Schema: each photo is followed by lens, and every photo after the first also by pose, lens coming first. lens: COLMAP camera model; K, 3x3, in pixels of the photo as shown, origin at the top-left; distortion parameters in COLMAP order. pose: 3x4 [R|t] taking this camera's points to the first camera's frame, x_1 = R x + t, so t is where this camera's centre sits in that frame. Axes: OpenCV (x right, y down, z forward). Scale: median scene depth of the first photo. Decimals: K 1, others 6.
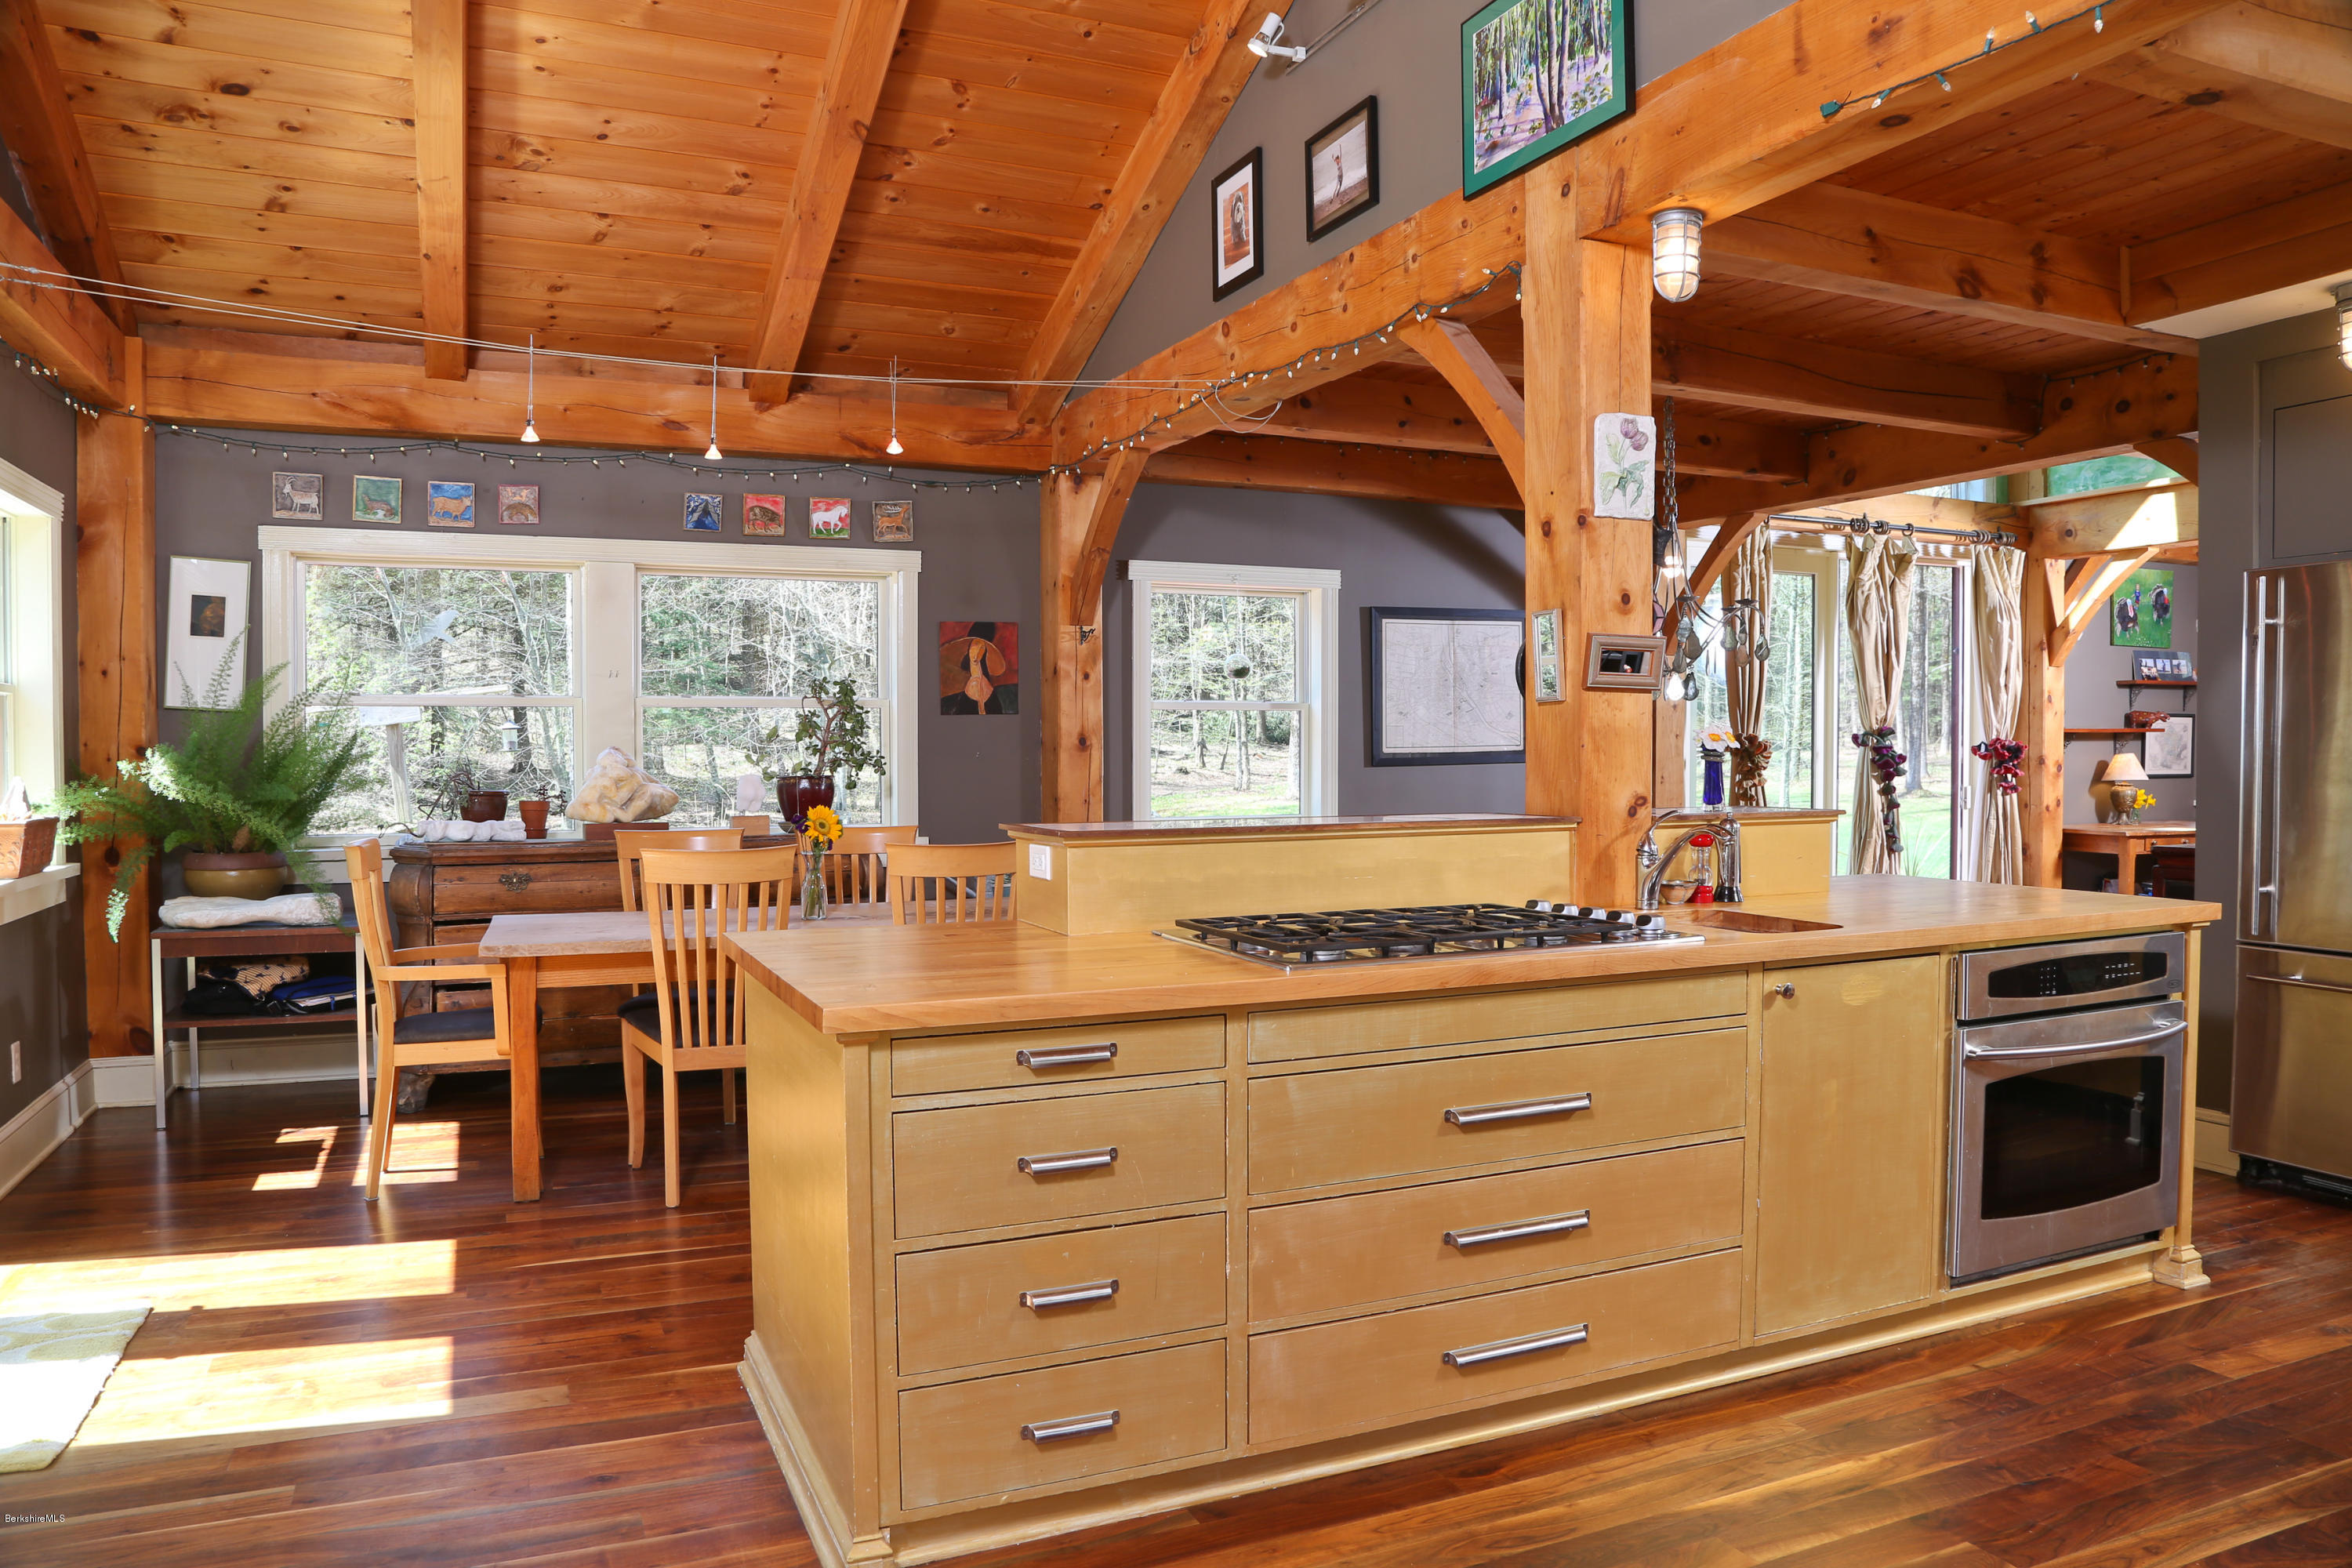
lens RADIAL K [[1564.3, 0, 1176.0], [0, 1564.3, 784.0], [0, 0, 1]] dist [-0.130108, 0.069034]
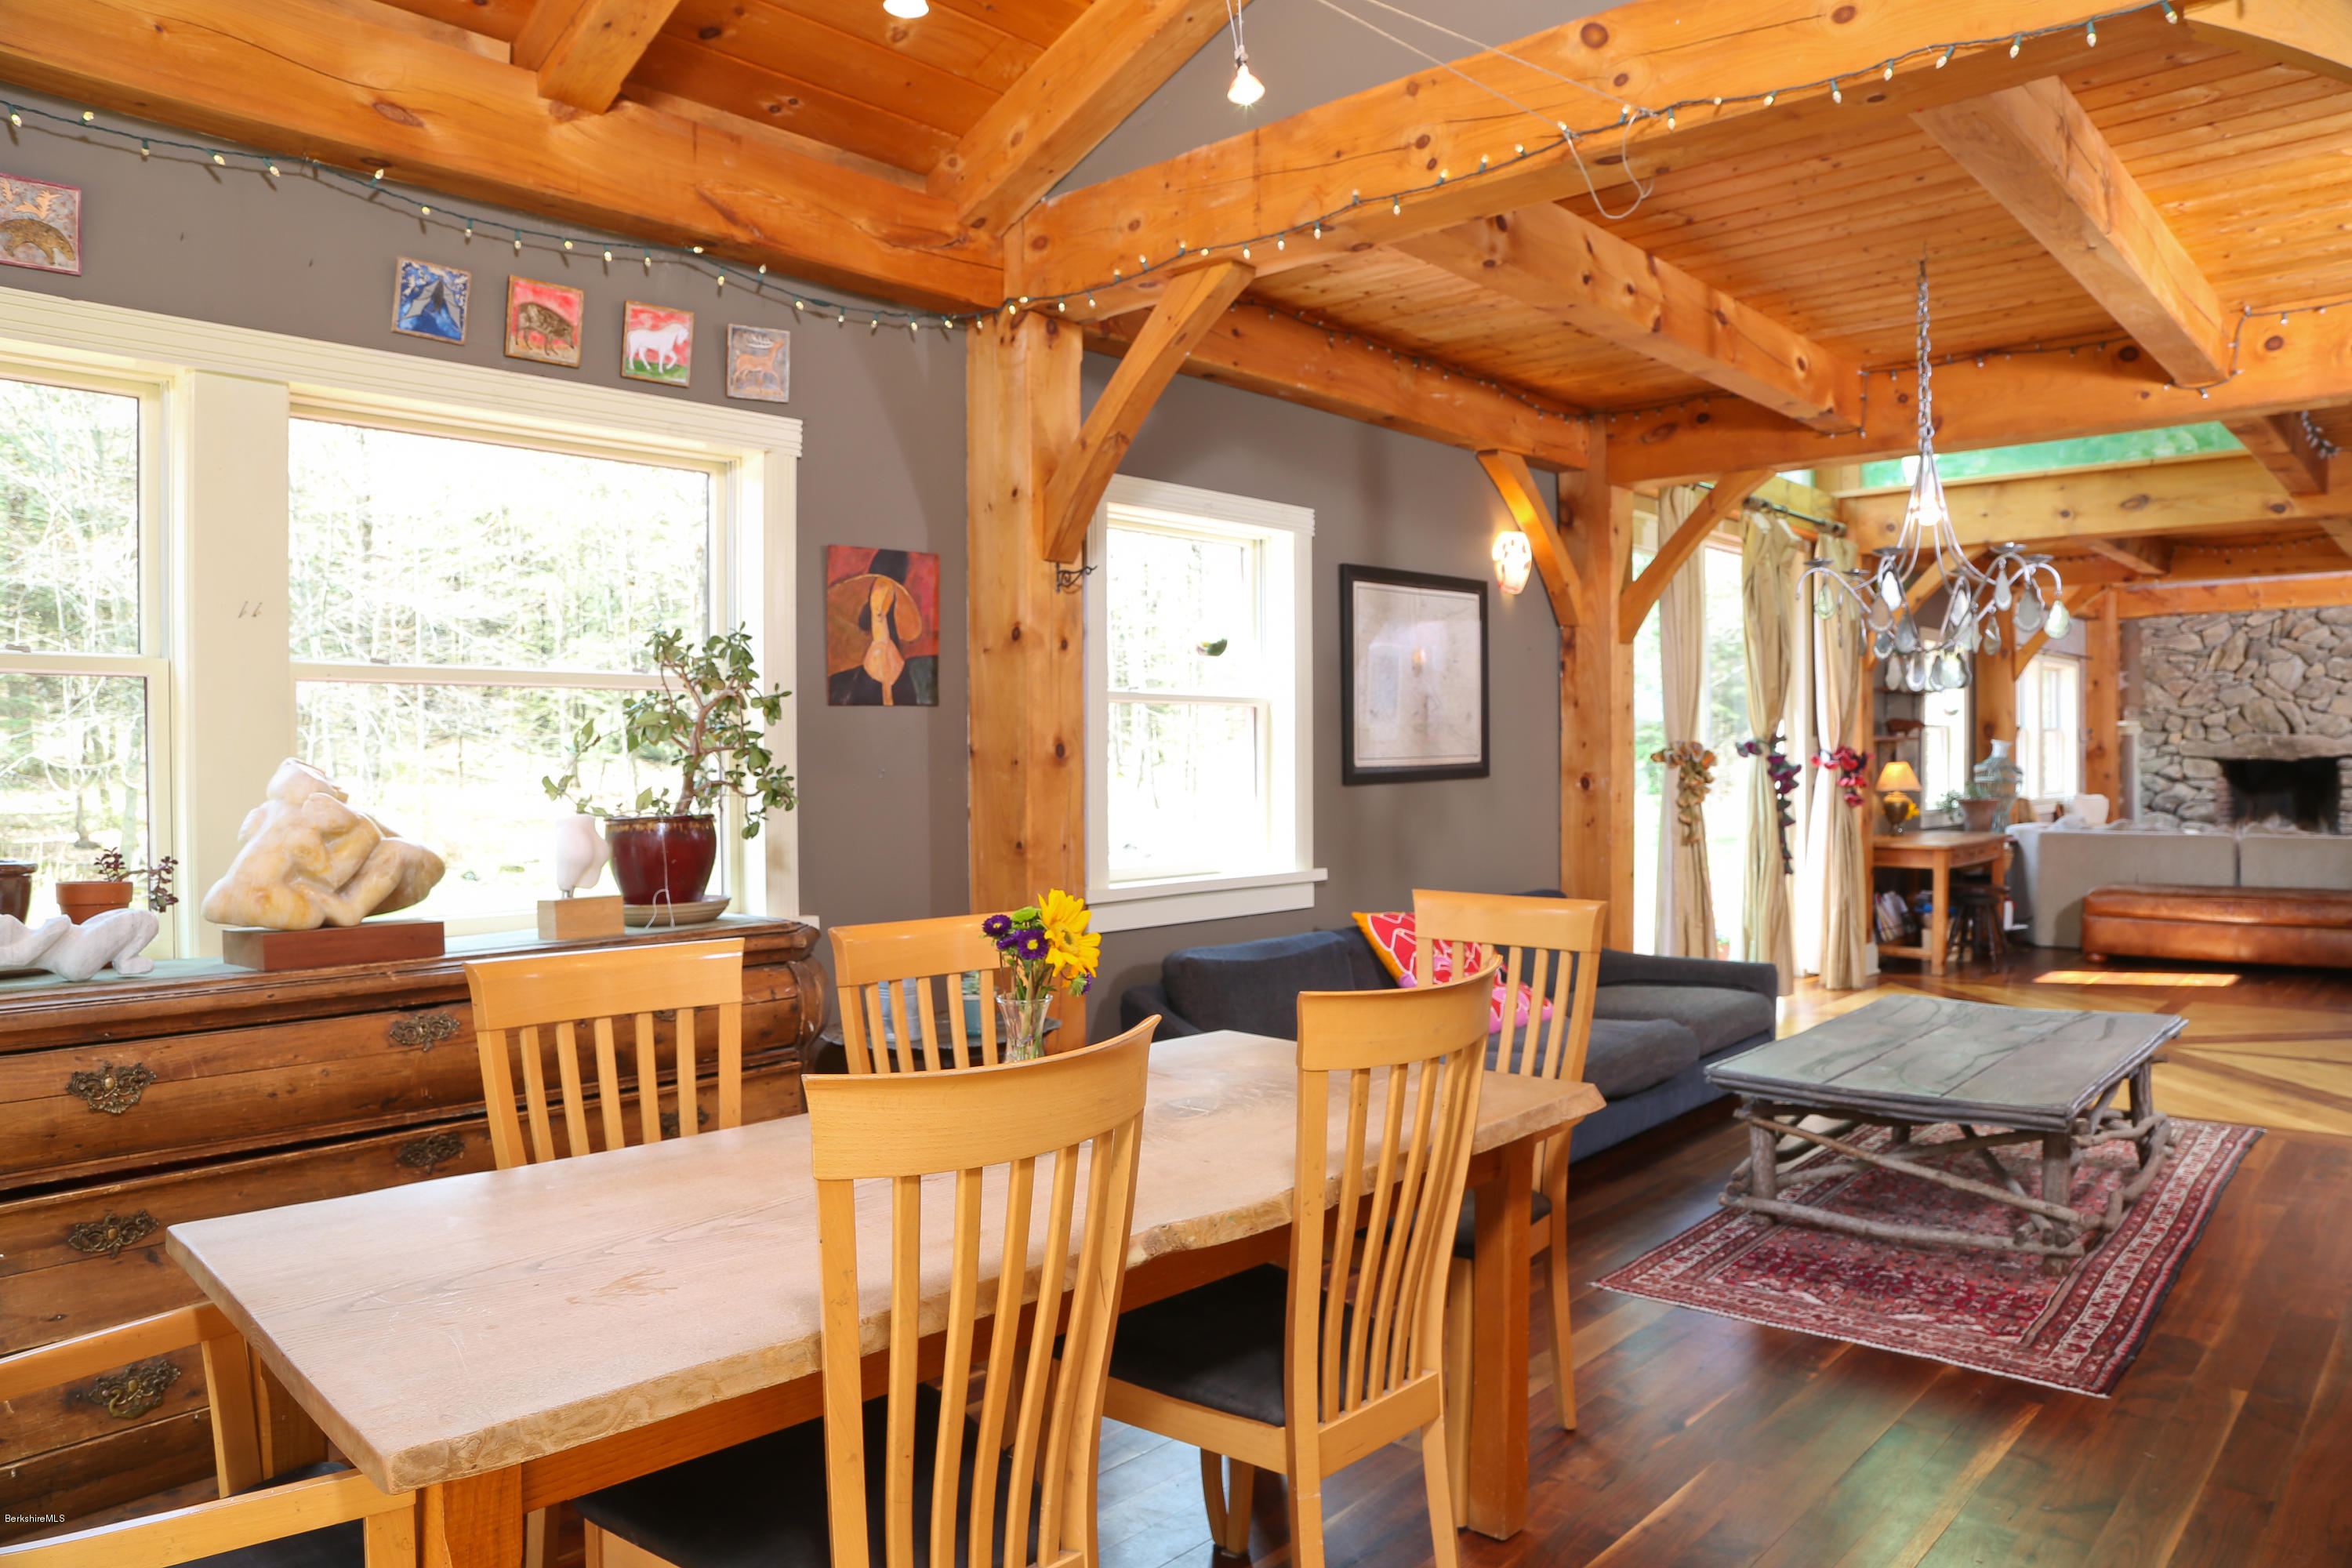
lens RADIAL K [[1564.3, 0, 1176.0], [0, 1564.3, 784.0], [0, 0, 1]] dist [-0.130108, 0.069034]
pose [[0.916033, -0.012438, 0.400910, -0.270107], [0.018387, 0.999771, -0.010995, -0.006354], [-0.400681, 0.017443, 0.916051, 0.426887]]
